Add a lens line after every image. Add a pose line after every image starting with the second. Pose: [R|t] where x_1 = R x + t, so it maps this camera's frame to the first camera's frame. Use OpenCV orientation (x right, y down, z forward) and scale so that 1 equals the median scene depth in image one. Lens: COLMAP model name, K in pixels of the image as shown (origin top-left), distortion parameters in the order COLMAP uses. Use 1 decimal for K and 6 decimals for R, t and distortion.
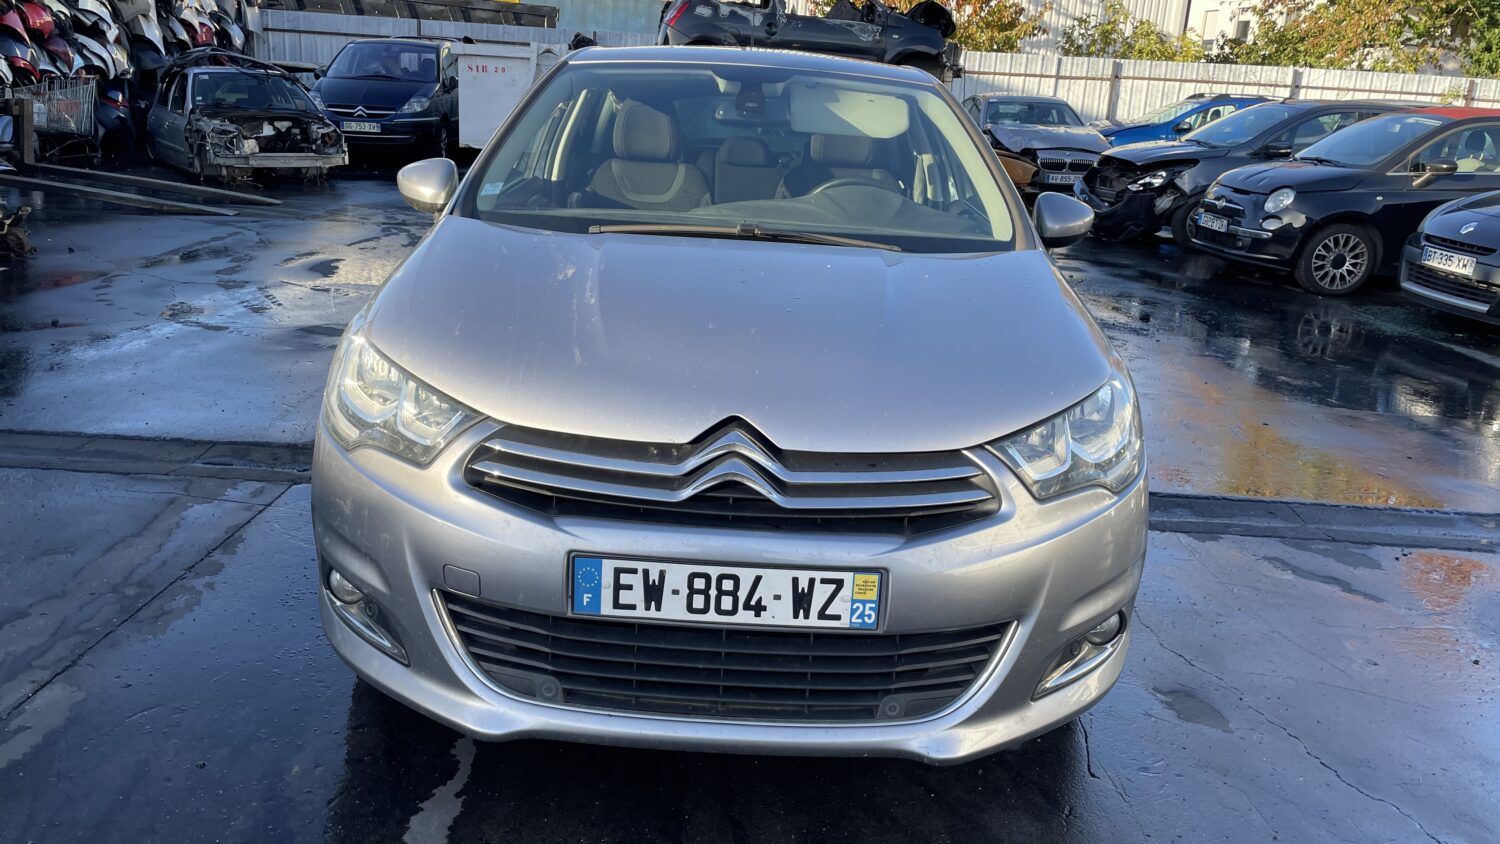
lens RADIAL K [[1183.1, 0, 741.0], [0, 1183.1, 423.8], [0, 0, 1]] dist [0.099066, -0.123160]
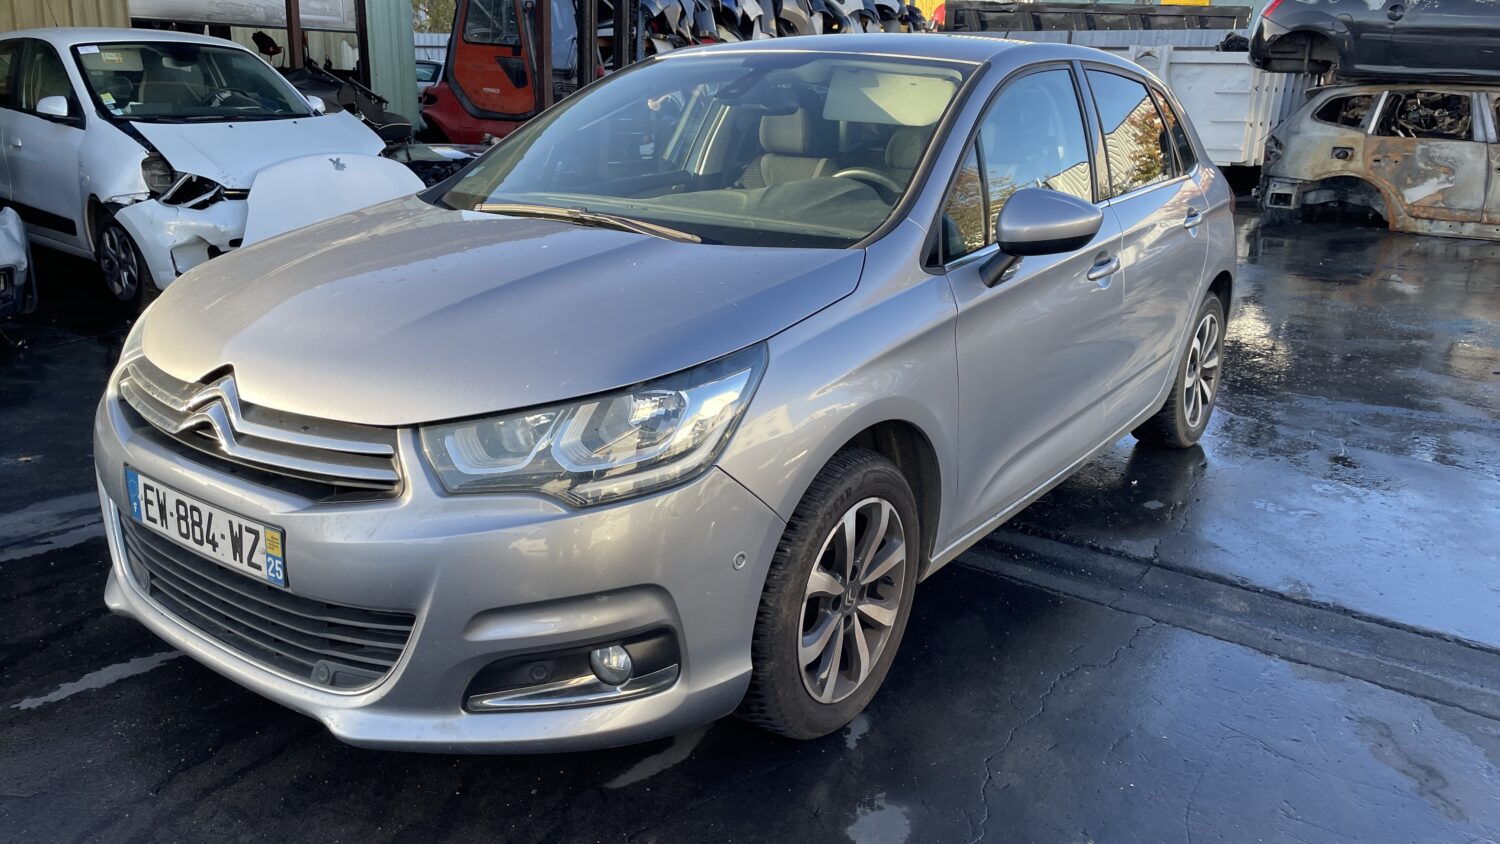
lens RADIAL K [[1183.1, 0, 741.0], [0, 1183.1, 423.8], [0, 0, 1]] dist [0.099066, -0.123160]
pose [[0.797186, 0.135074, -0.588430, 0.500138], [-0.143696, 0.989092, 0.032372, -0.027083], [0.586384, 0.058748, 0.807900, 0.194163]]
